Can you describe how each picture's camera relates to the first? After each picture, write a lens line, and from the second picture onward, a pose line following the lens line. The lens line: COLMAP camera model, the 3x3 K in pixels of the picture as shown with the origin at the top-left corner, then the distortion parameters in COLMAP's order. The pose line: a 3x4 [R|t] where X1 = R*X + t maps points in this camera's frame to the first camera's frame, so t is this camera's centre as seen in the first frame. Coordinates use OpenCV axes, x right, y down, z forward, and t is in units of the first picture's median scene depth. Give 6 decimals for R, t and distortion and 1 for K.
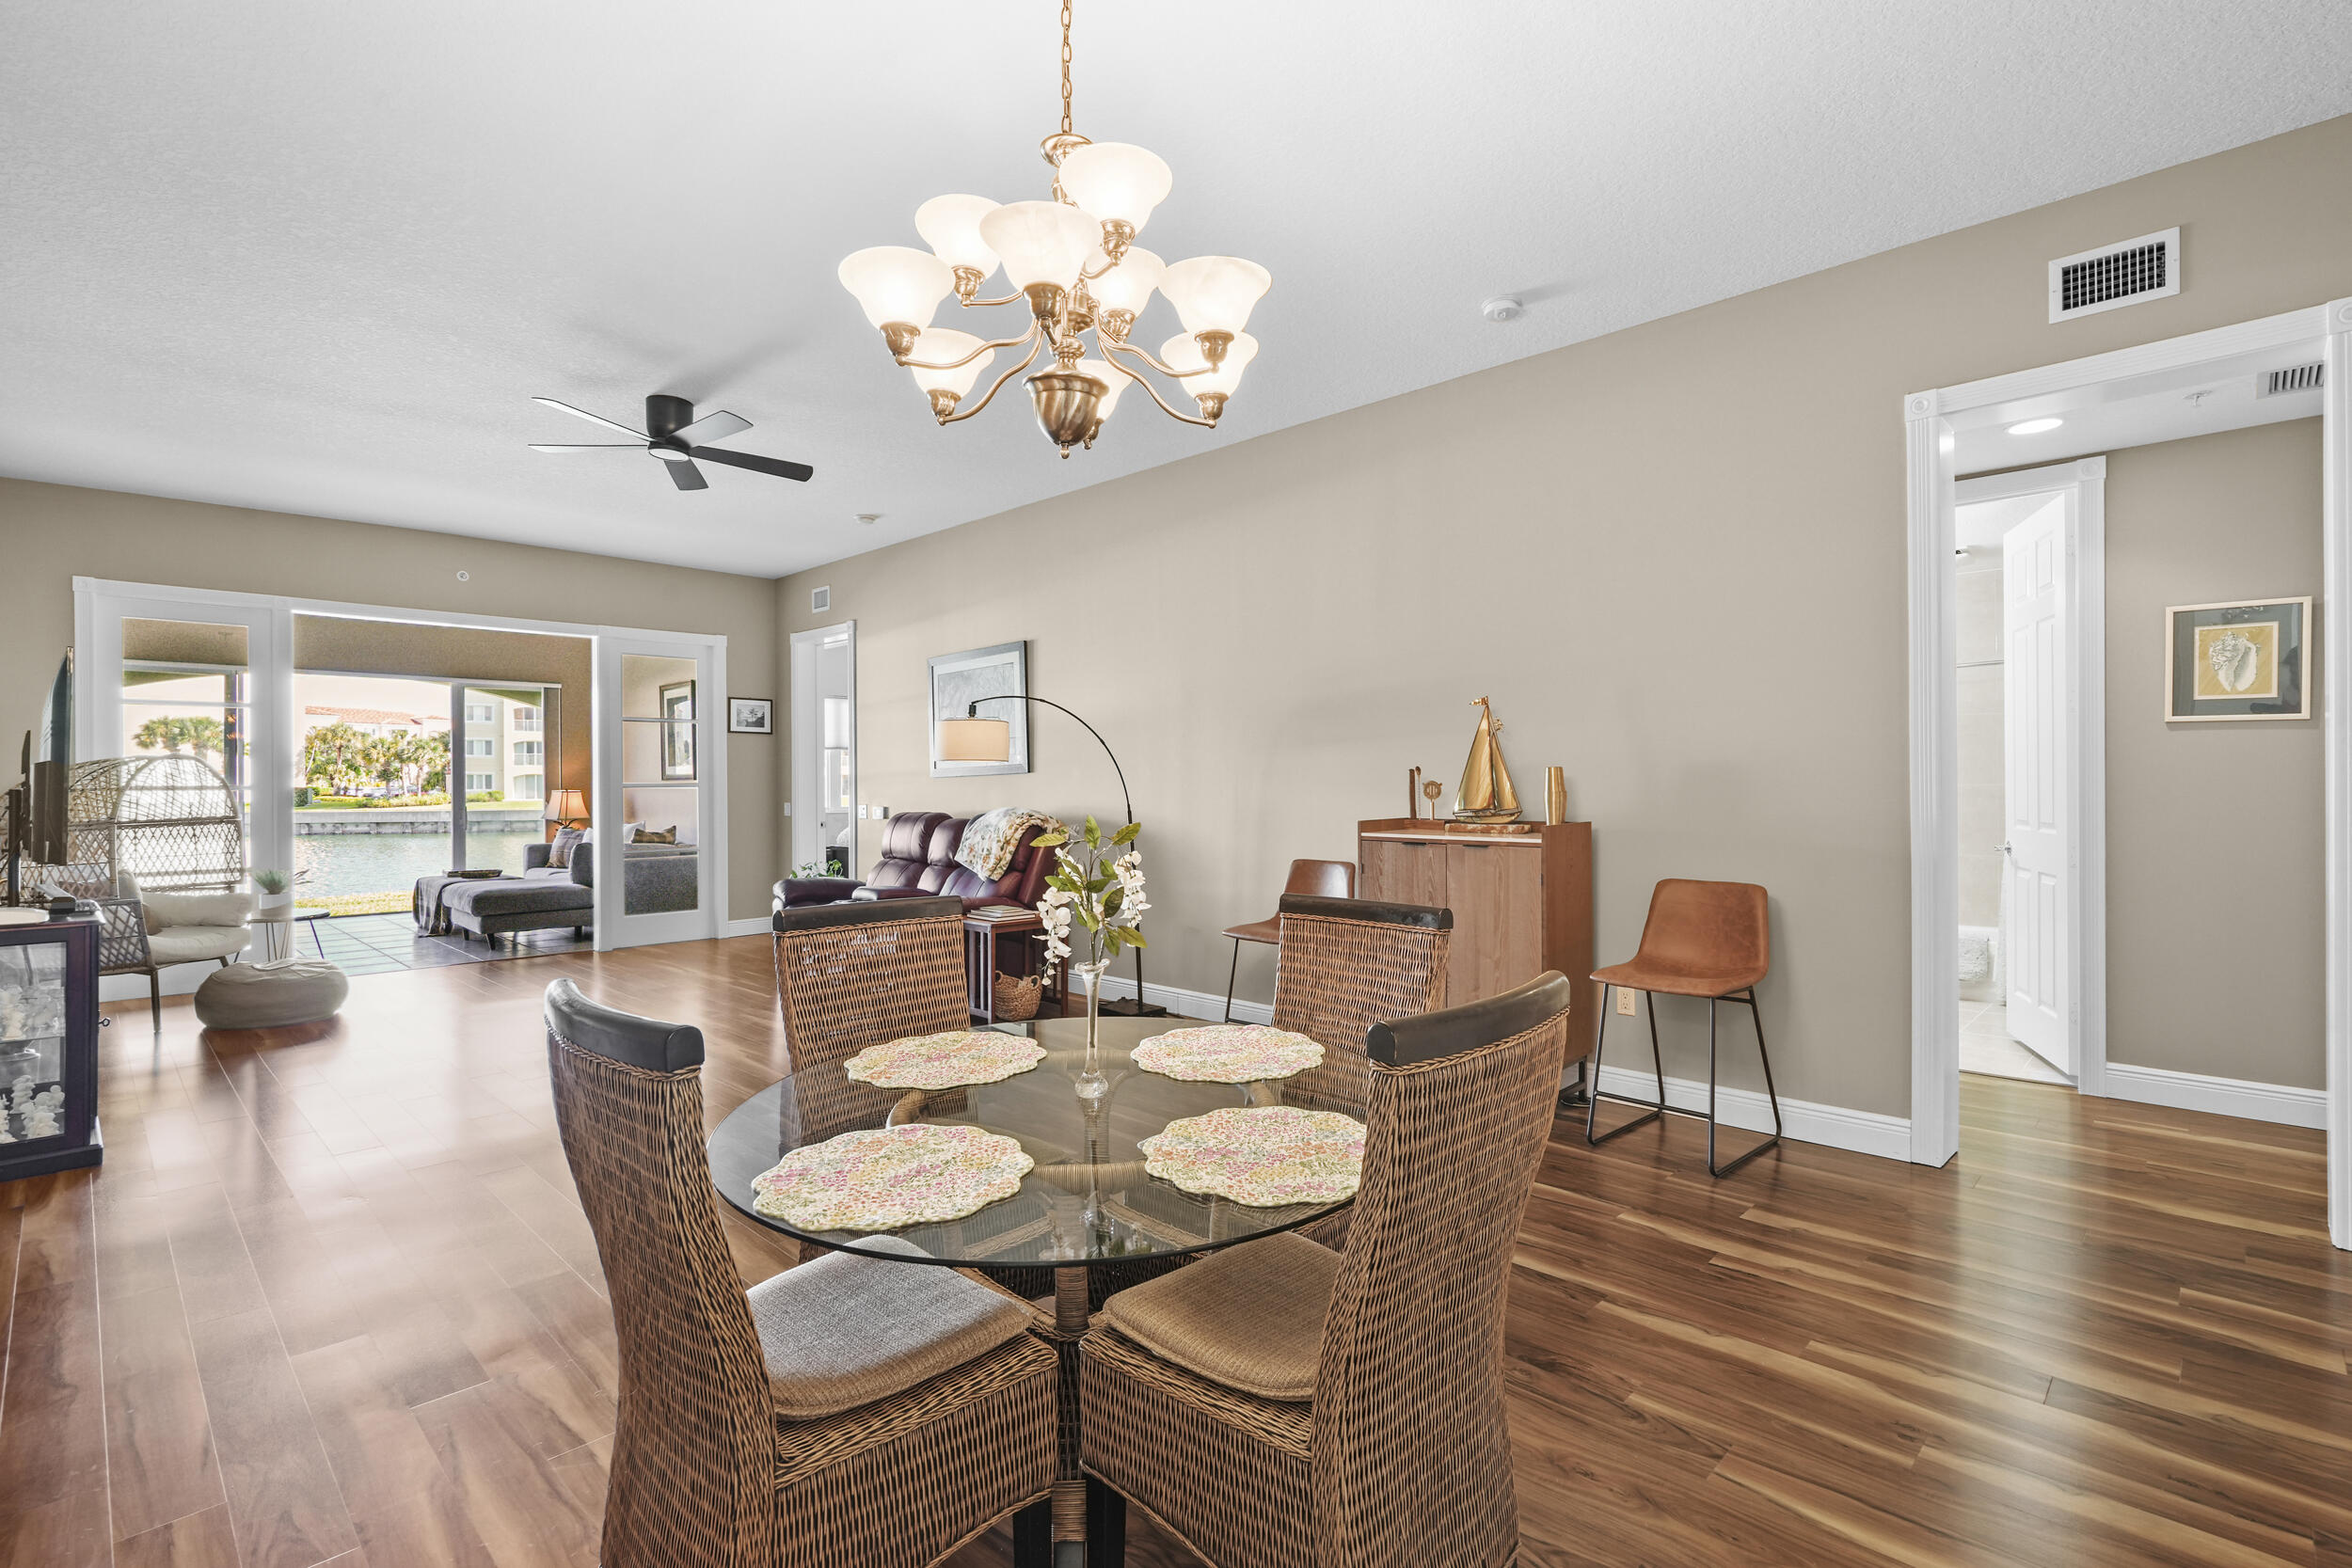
lens RADIAL K [[1080.0, 0, 1186.4], [0, 1080.0, 771.9], [0, 0, 1]] dist [-0.011961, 0.004248]
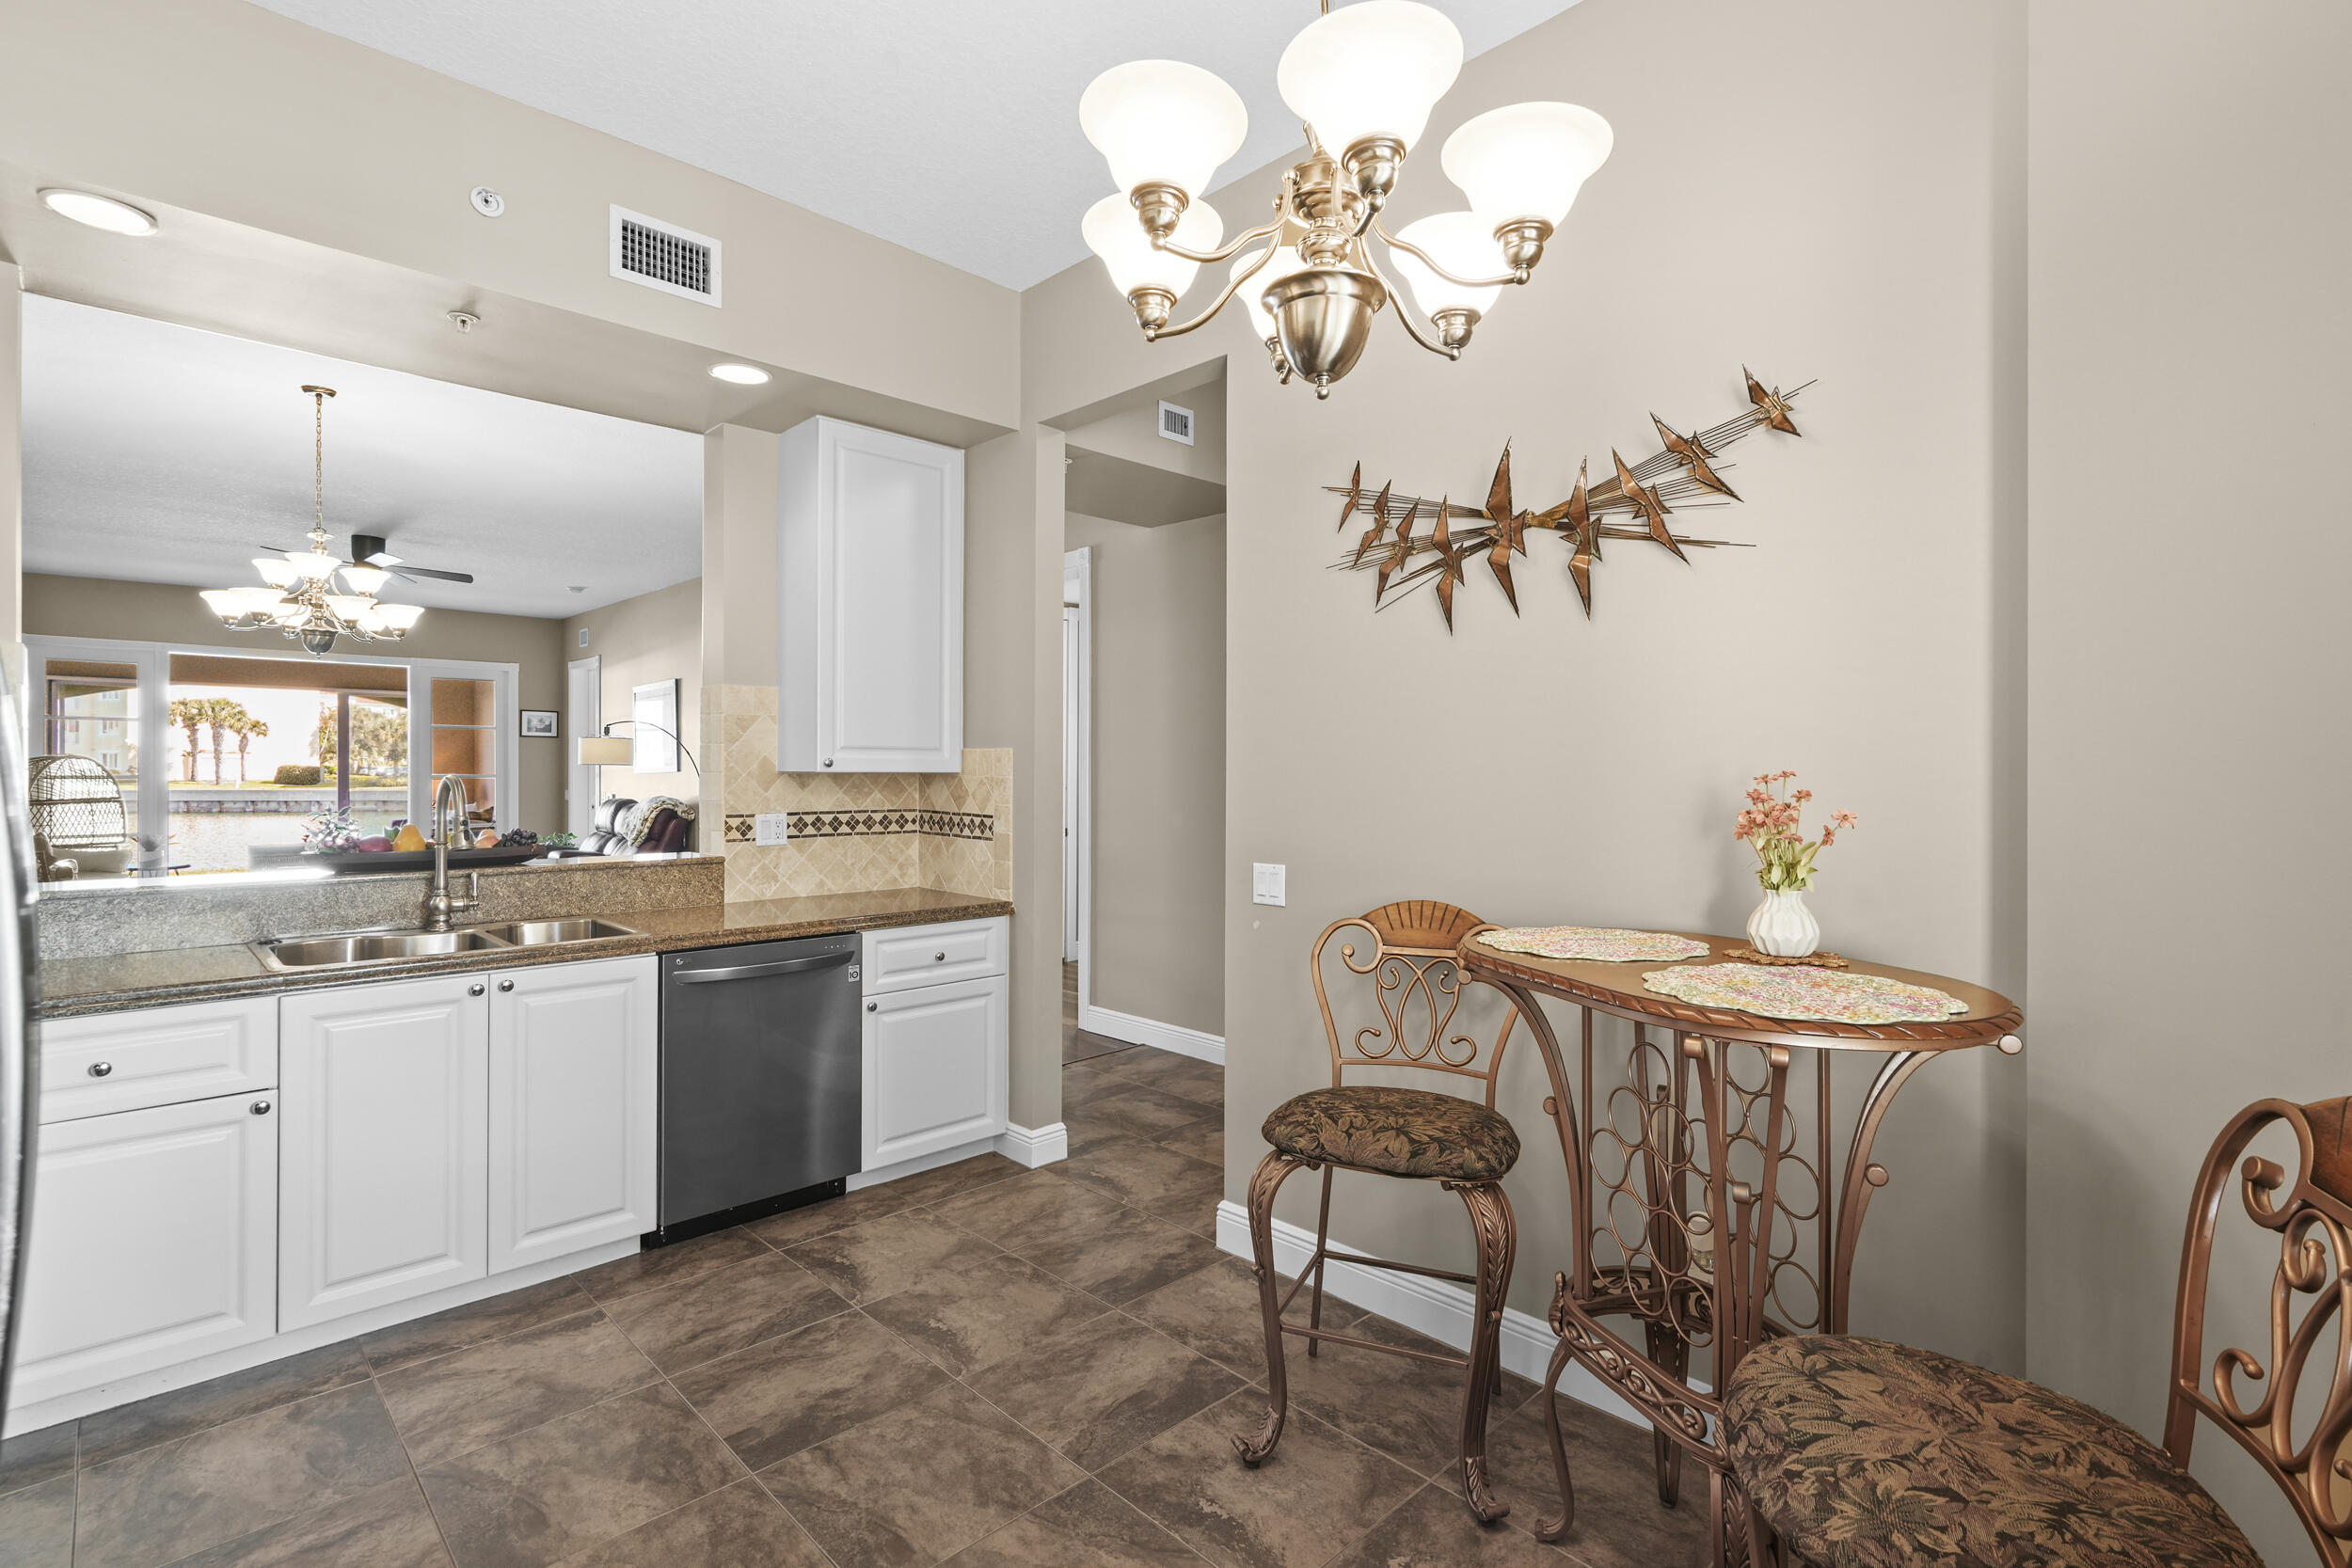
lens RADIAL K [[1080.0, 0, 1242.7], [0, 1080.0, 767.9], [0, 0, 1]] dist [-0.011961, 0.004248]
pose [[0.999907, 0.007783, 0.011222, 0.507564], [-0.007905, 0.999909, 0.010897, -0.021085], [-0.011136, -0.010985, 0.999878, -0.381301]]
